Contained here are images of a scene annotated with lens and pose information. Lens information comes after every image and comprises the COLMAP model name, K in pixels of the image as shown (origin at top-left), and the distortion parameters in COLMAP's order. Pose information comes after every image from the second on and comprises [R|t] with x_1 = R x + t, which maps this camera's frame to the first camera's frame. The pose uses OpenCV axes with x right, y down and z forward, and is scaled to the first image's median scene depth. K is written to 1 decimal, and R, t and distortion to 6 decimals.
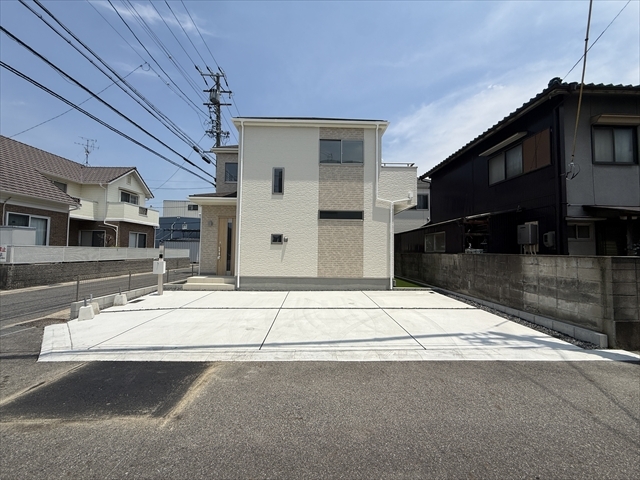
lens RADIAL K [[257.2, 0, 319.8], [0, 257.2, 239.5], [0, 0, 1]] dist [-0.003805, 0.000658]
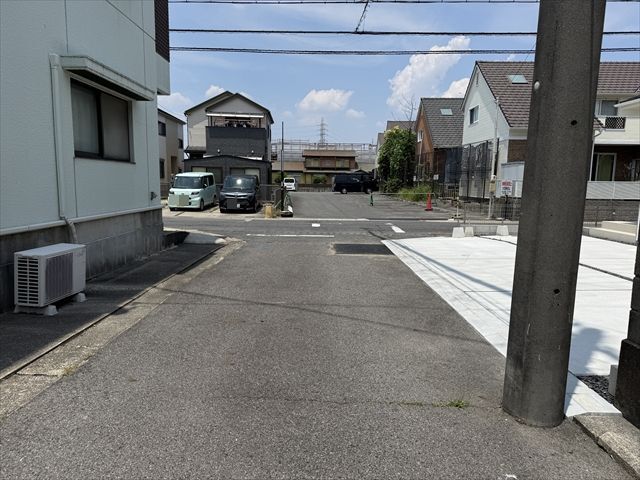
lens RADIAL K [[446.9, 0, 319.7], [0, 446.9, 243.6], [0, 0, 1]] dist [0.060027, -0.070271]
pose [[-0.032651, 0.121240, -0.992086, 0.808731], [0.032644, 0.992215, 0.120182, 0.033514], [0.998934, -0.028462, -0.036355, 0.251223]]
